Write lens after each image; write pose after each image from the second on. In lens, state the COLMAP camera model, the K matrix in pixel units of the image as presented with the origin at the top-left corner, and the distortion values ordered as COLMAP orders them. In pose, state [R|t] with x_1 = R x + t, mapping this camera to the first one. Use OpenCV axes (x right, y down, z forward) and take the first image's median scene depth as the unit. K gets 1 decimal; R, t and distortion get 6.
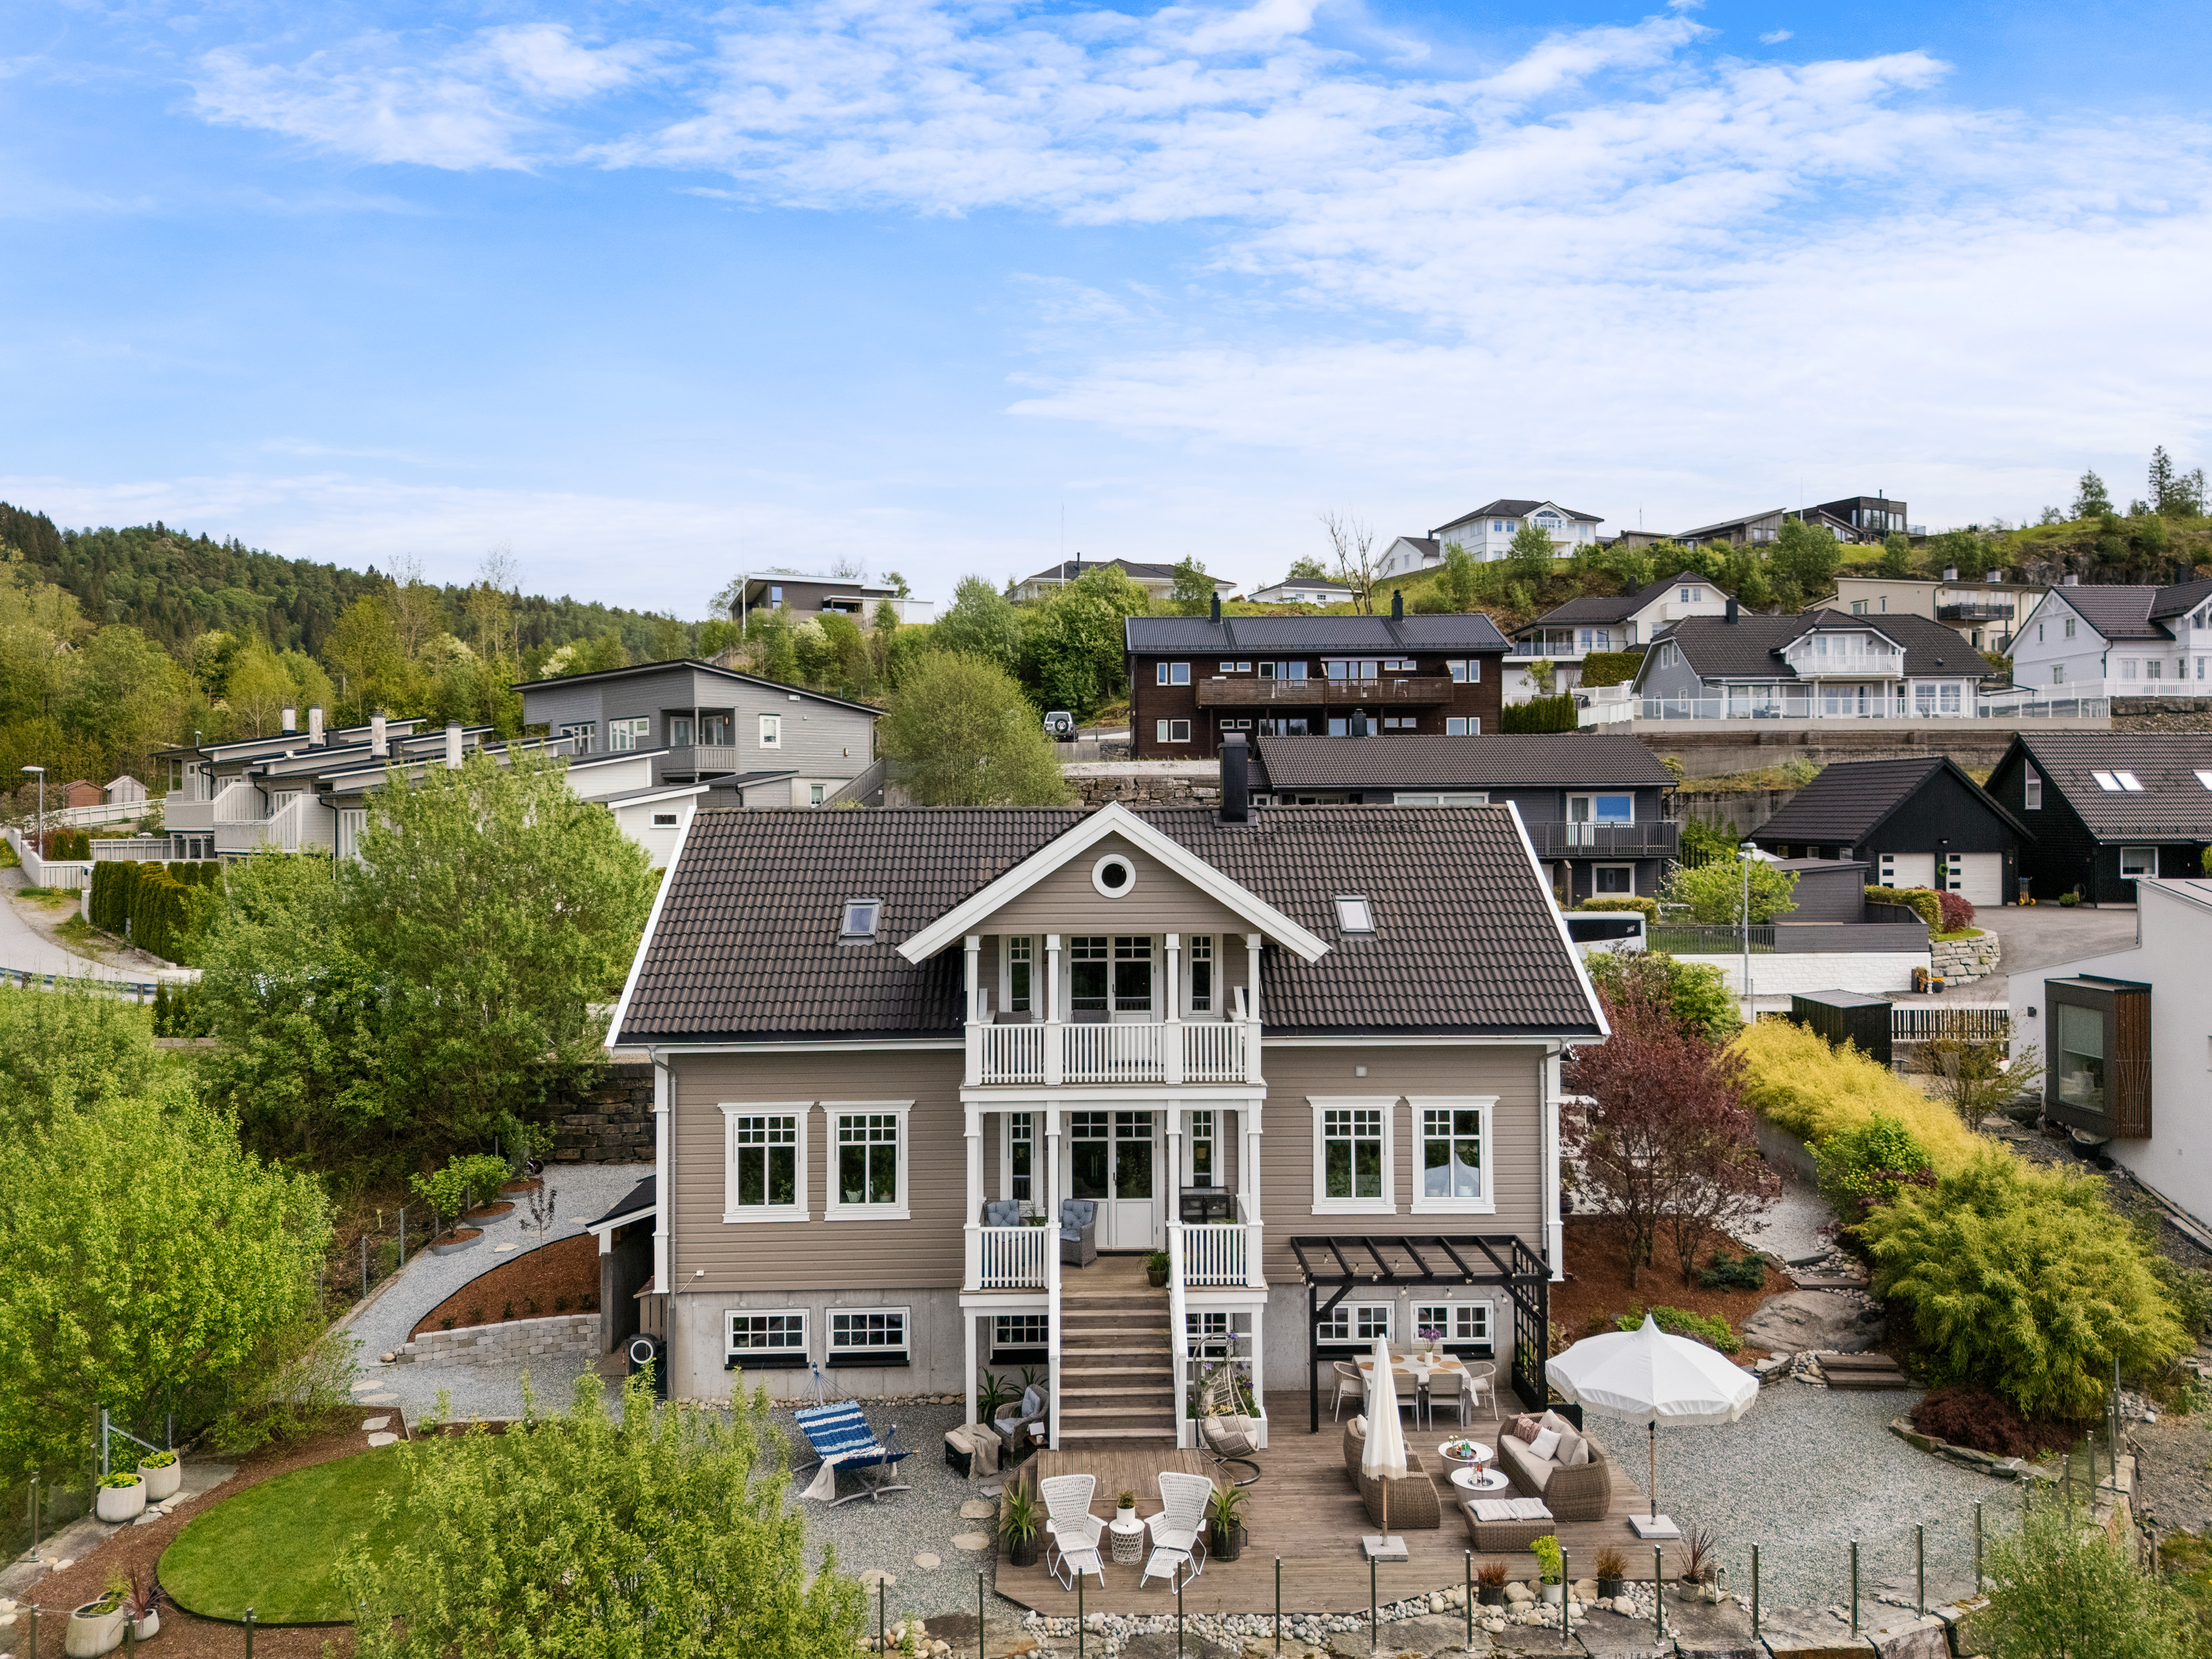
lens RADIAL K [[1634.8, 0, 1109.9], [0, 1634.8, 838.7], [0, 0, 1]] dist [0.066270, -0.066852]
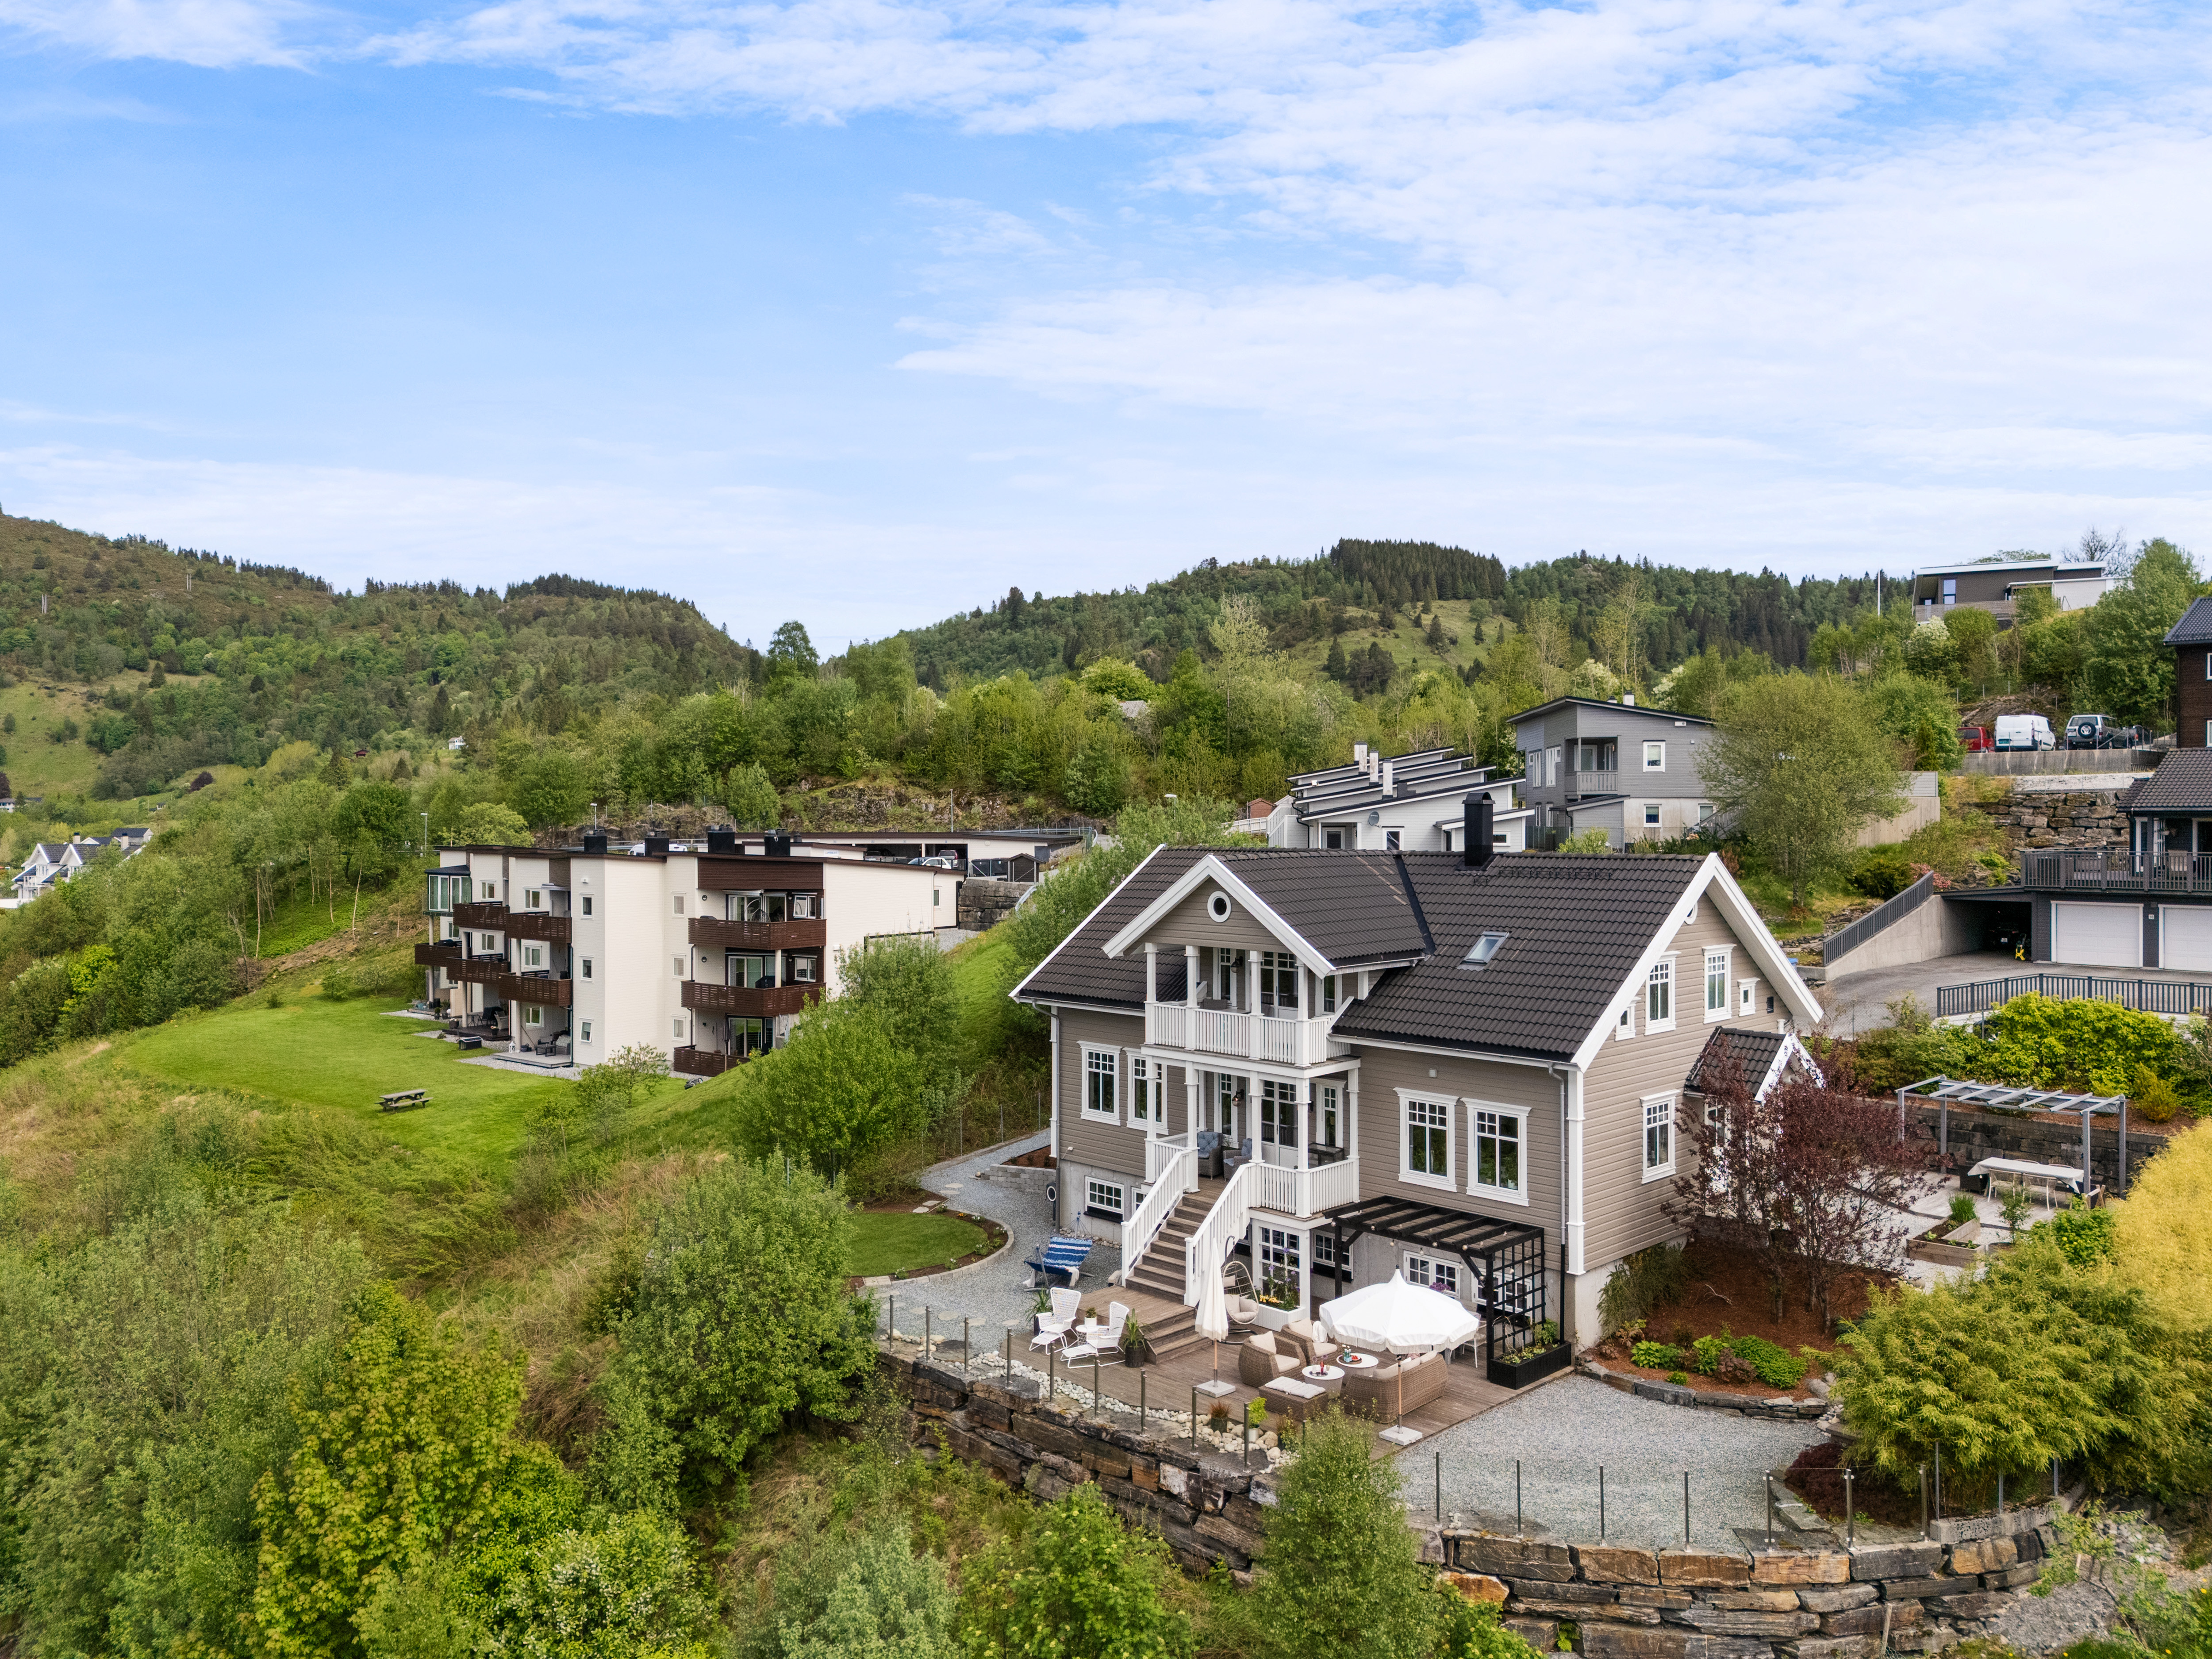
lens RADIAL K [[1627.8, 0, 1075.6], [0, 1627.8, 806.4], [0, 0, 1]] dist [0.087959, -0.111721]
pose [[0.662459, -0.002450, -0.749094, 0.902133], [-0.007745, 0.999919, -0.010120, -0.045140], [0.749058, 0.012506, 0.662386, -0.027291]]
